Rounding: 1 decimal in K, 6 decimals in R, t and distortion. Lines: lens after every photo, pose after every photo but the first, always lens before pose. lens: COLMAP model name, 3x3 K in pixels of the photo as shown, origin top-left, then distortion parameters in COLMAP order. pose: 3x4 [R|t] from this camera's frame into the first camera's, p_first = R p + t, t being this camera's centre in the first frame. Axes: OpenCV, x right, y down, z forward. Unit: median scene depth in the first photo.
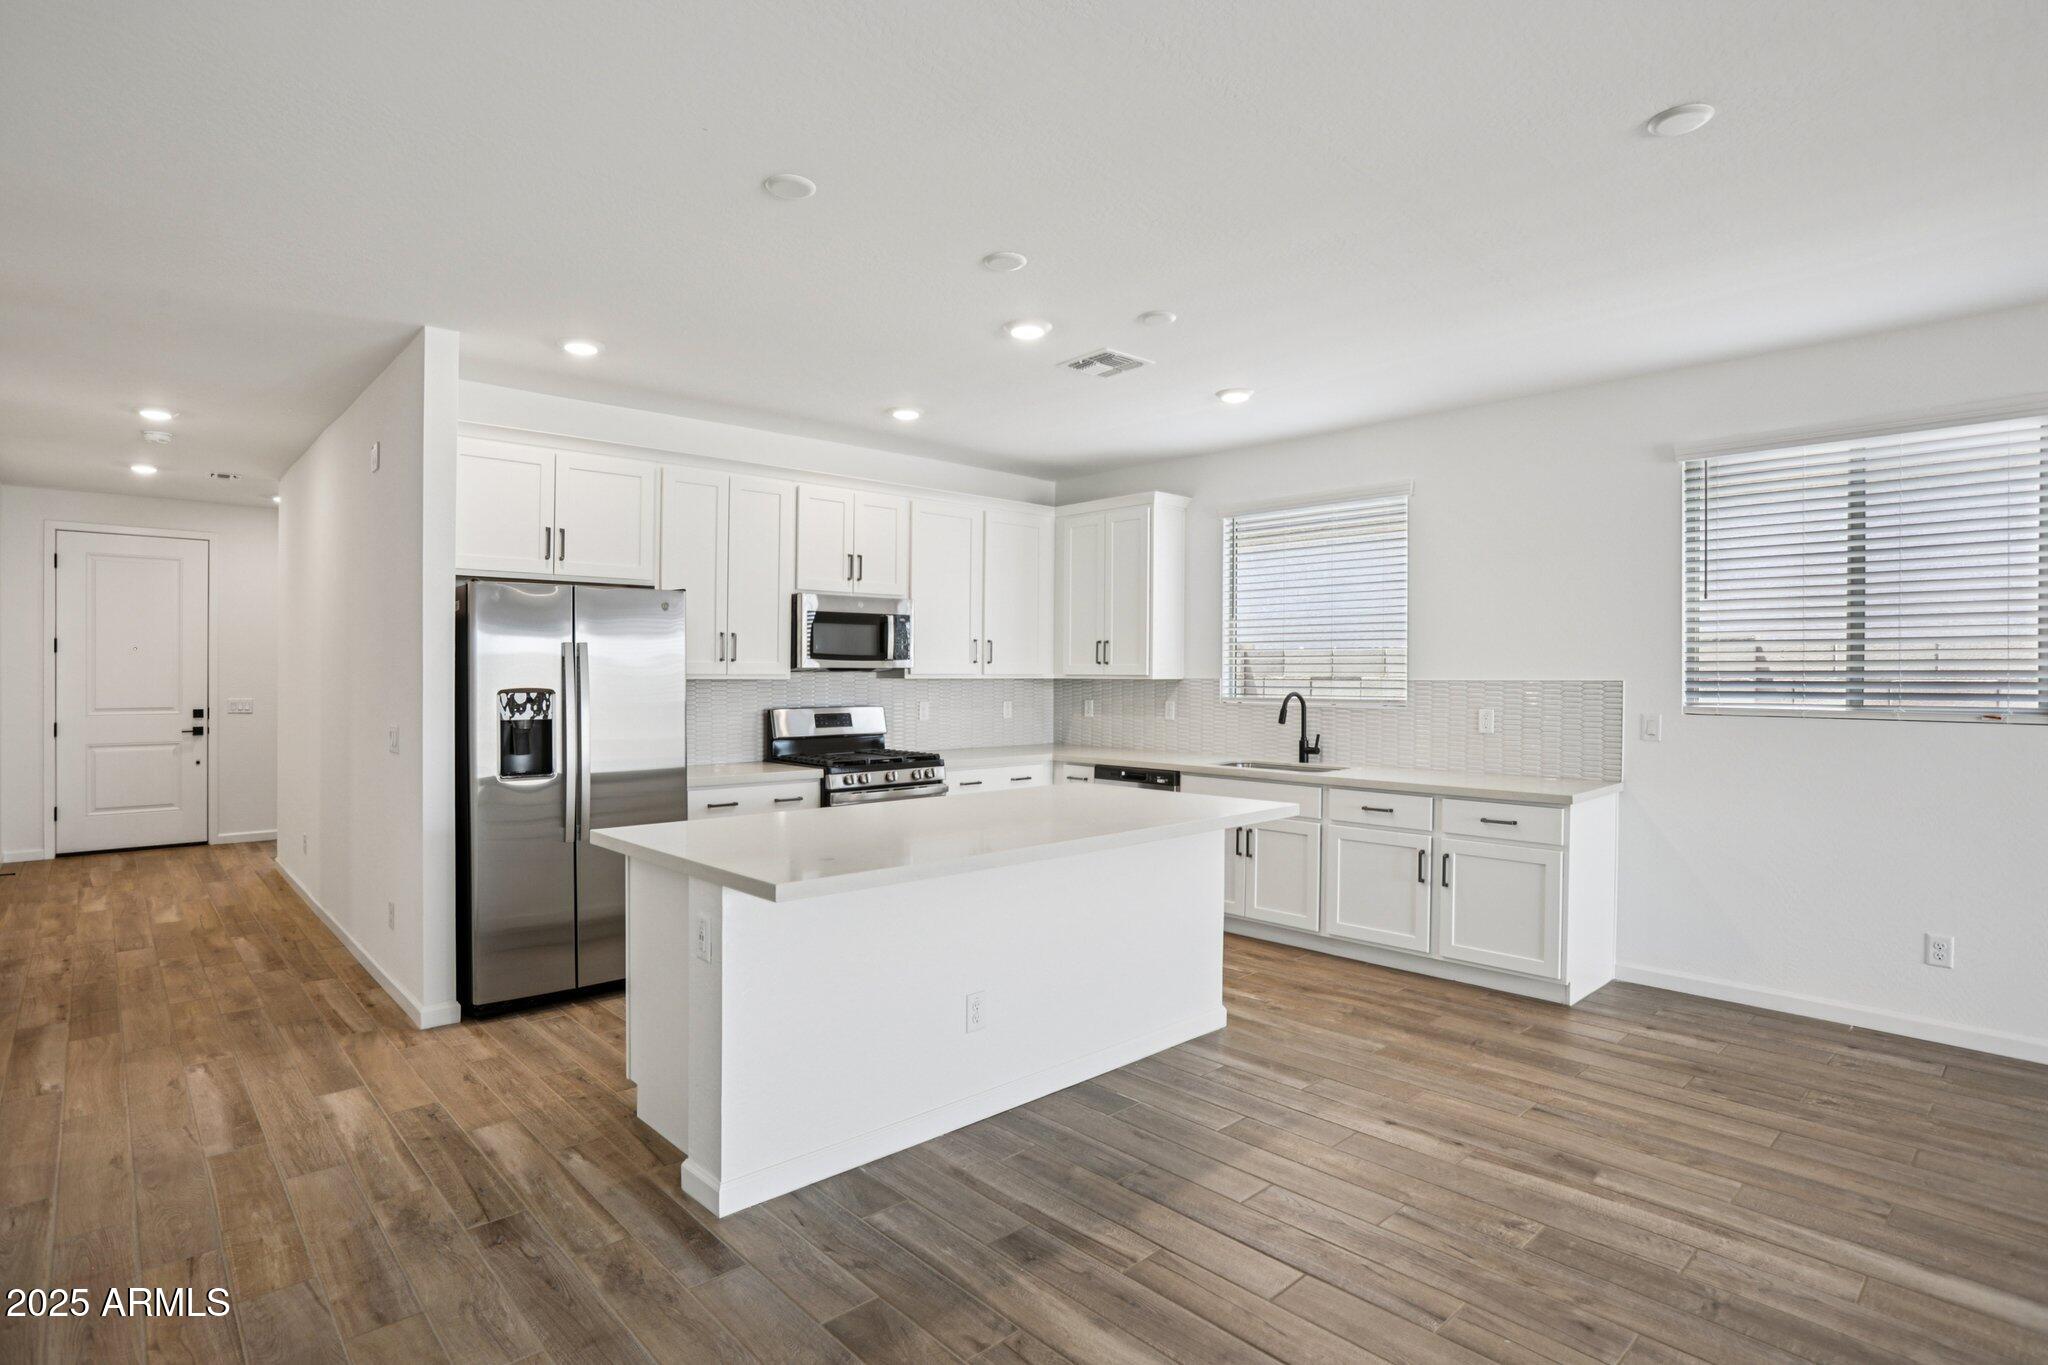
lens RADIAL K [[1034.6, 0, 1024.0], [0, 1034.6, 682.5], [0, 0, 1]] dist [-0.073304, 0.000015]
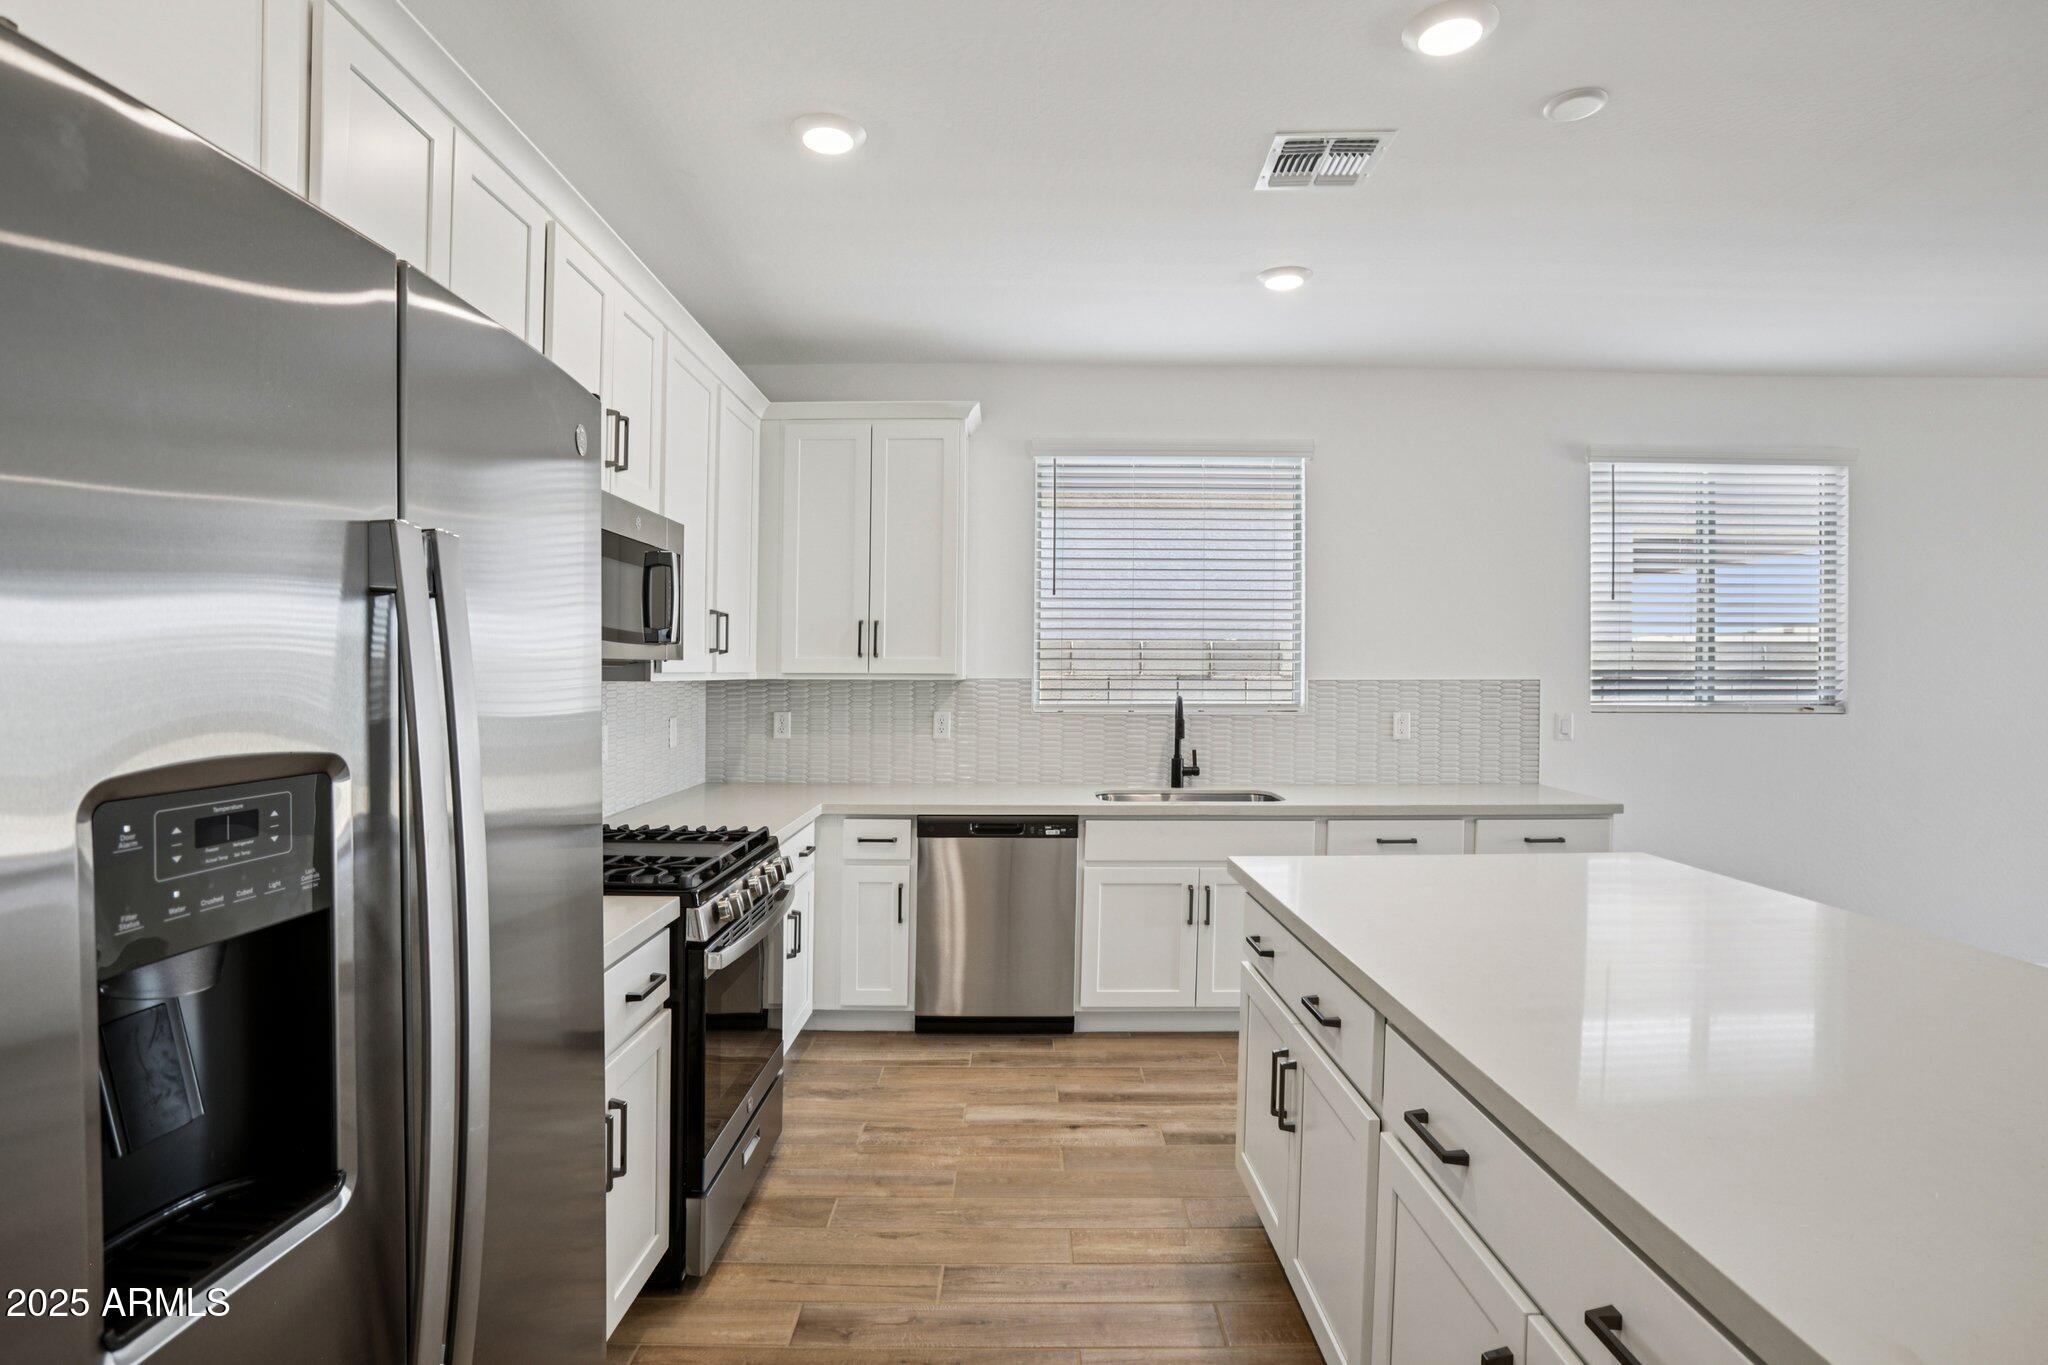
lens RADIAL K [[1034.6, 0, 1024.0], [0, 1034.6, 682.5], [0, 0, 1]] dist [-0.073304, 0.000015]
pose [[0.677096, -0.006728, 0.735864, -0.376062], [0.004166, 0.999977, 0.005309, -0.005205], [-0.735883, -0.000529, 0.677109, 0.567837]]
